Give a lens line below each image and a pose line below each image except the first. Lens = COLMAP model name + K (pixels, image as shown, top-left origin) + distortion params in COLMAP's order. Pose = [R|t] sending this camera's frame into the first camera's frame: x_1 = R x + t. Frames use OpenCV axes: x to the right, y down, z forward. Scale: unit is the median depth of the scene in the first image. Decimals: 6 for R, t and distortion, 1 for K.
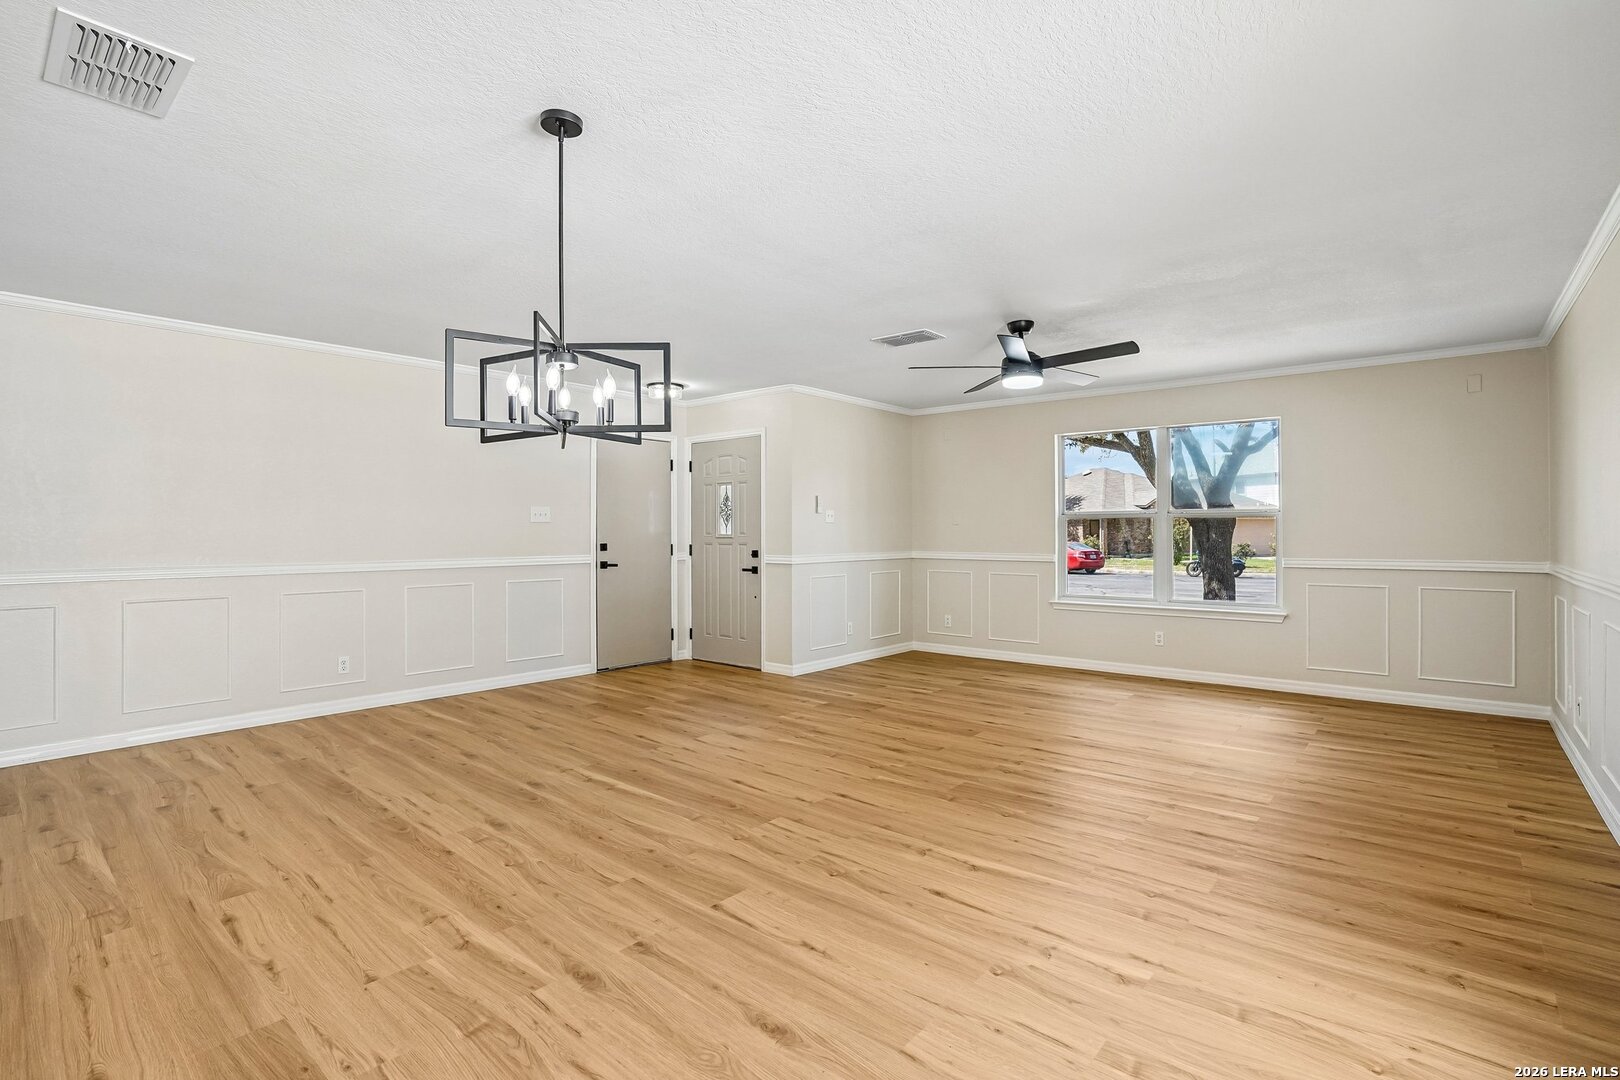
lens RADIAL K [[758.5, 0, 816.3], [0, 758.5, 532.8], [0, 0, 1]] dist [-0.068171, 0.023976]
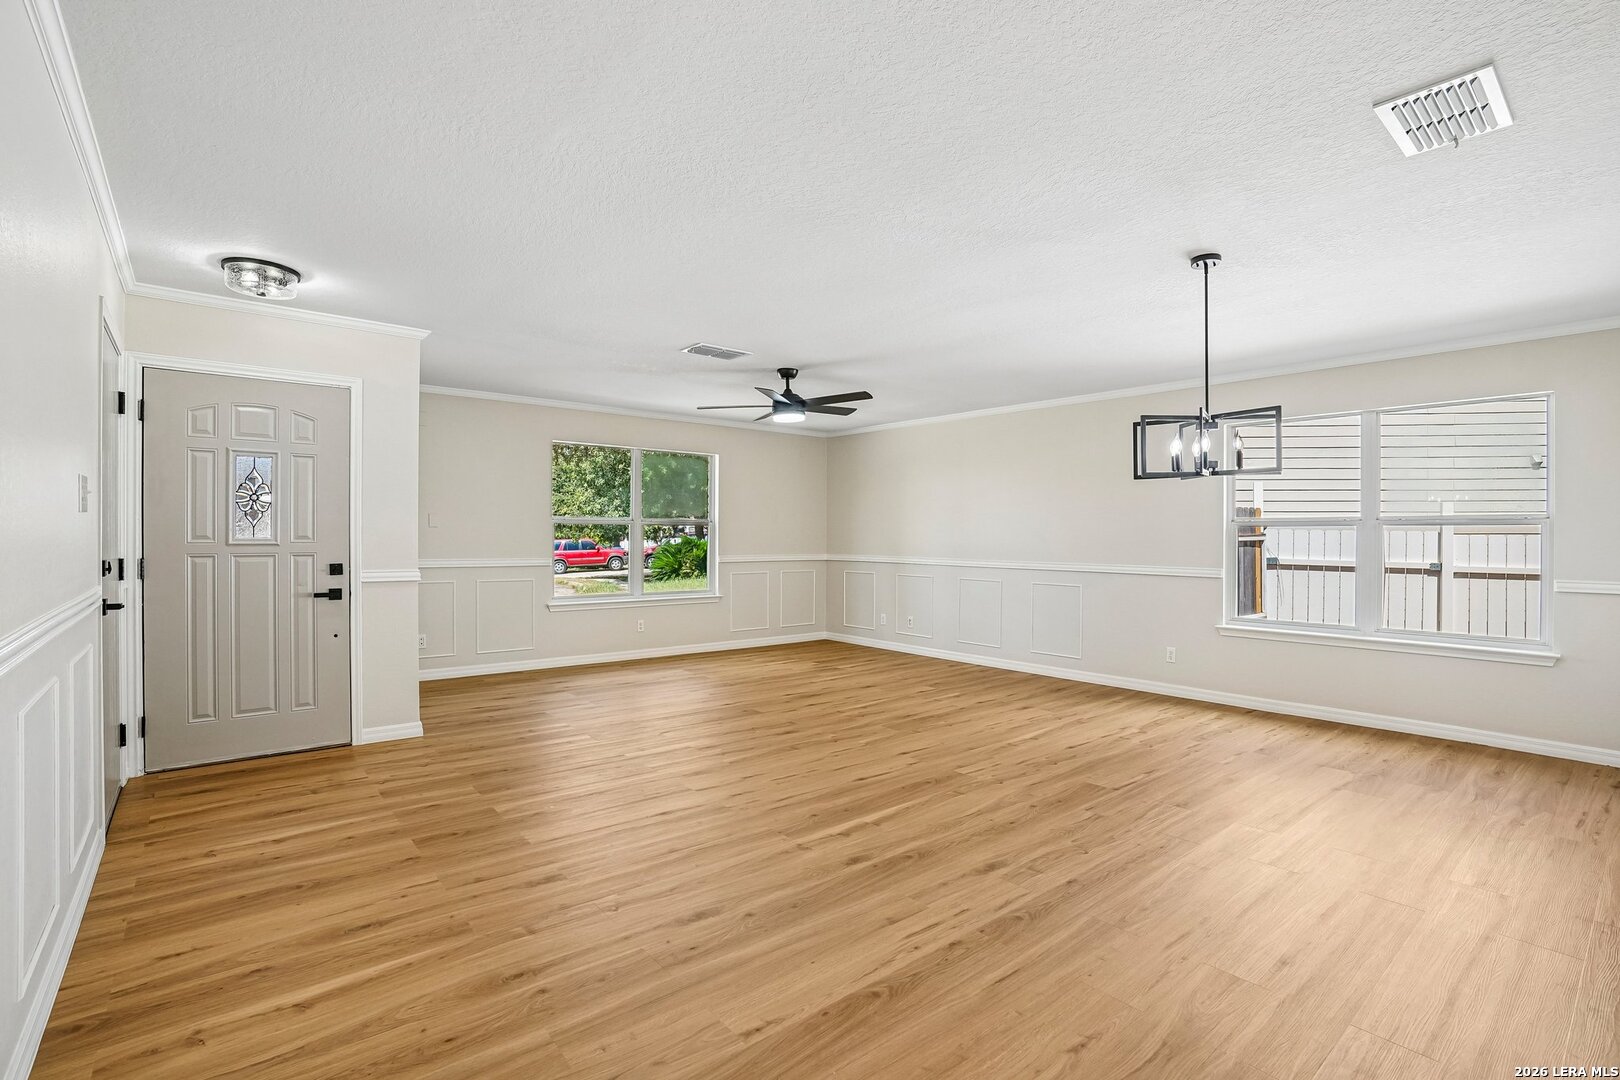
lens RADIAL K [[746.1, 0, 814.7], [0, 746.1, 539.1], [0, 0, 1]] dist [-0.064803, 0.023992]
pose [[0.172267, -0.002225, 0.985048, -1.226068], [-0.006405, 0.999974, 0.003379, -0.004795], [-0.985029, -0.006892, 0.172248, 0.970327]]
